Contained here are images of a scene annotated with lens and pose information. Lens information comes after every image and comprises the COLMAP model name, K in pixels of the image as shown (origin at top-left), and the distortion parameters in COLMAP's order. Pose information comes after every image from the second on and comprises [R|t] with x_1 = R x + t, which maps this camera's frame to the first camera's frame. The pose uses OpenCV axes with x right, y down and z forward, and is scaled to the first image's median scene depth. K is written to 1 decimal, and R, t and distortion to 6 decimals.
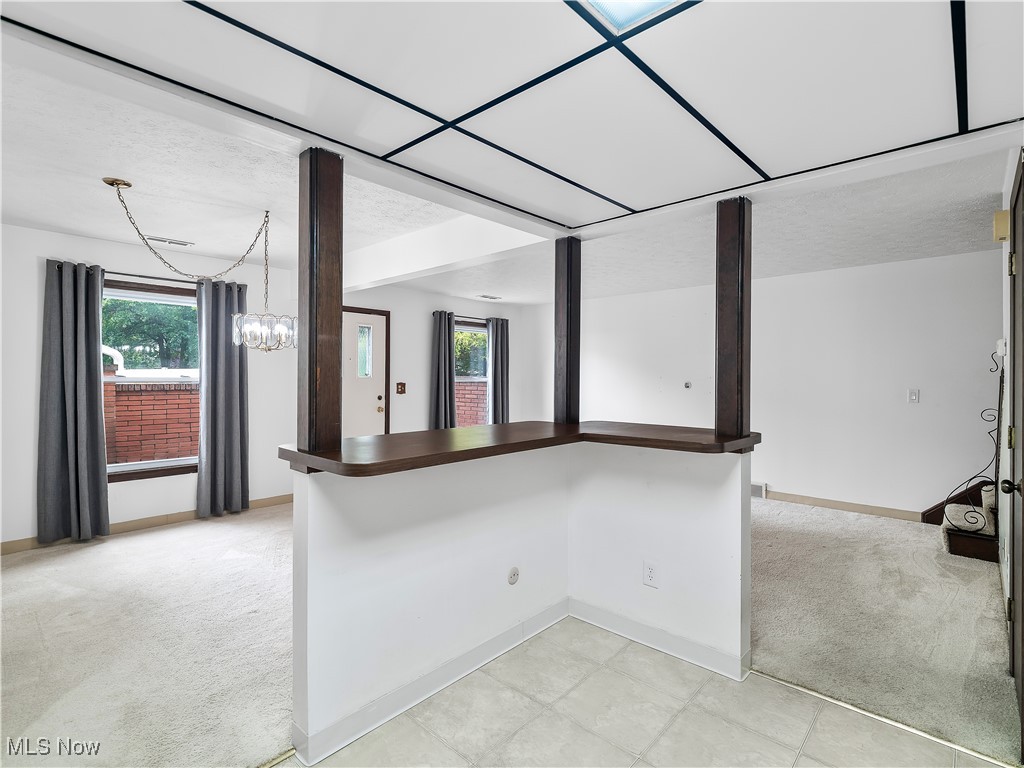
lens RADIAL K [[505.5, 0, 510.9], [0, 505.5, 379.3], [0, 0, 1]] dist [-0.000003, -0.001202]
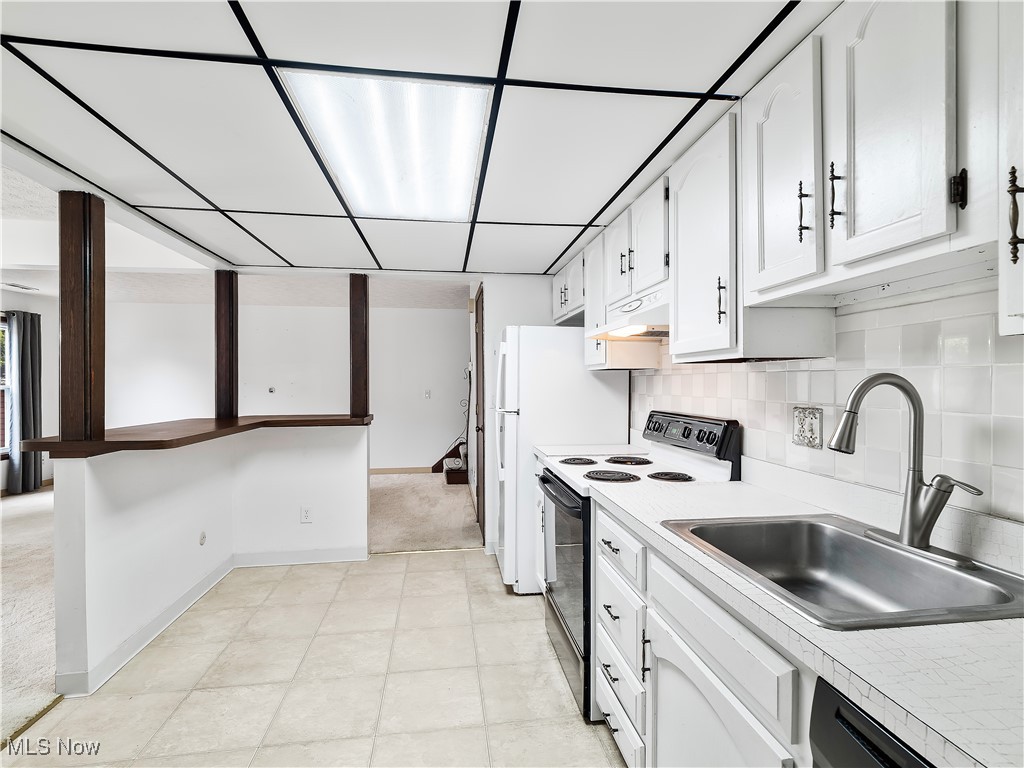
lens RADIAL K [[503.0, 0, 518.7], [0, 503.0, 384.0], [0, 0, 1]] dist [0.002189, -0.001234]
pose [[0.626806, -0.002489, 0.779172, -0.304376], [0.007508, 0.999968, -0.002845, 0.008190], [-0.779140, 0.007633, 0.626804, -0.257930]]
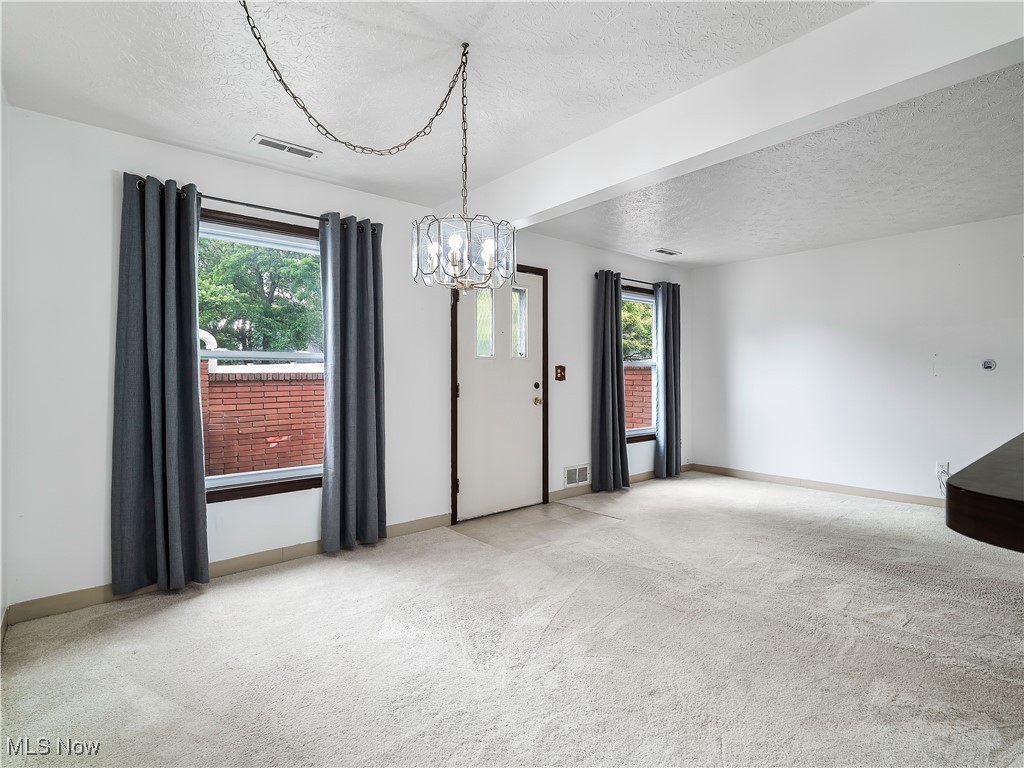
lens RADIAL K [[522.4, 0, 513.1], [0, 522.4, 373.3], [0, 0, 1]] dist [0.001714, -0.001163]
pose [[0.991930, -0.008034, -0.126534, -0.300589], [0.007084, 0.999943, -0.007956, 0.037584], [0.126591, 0.006996, 0.991930, 0.355646]]
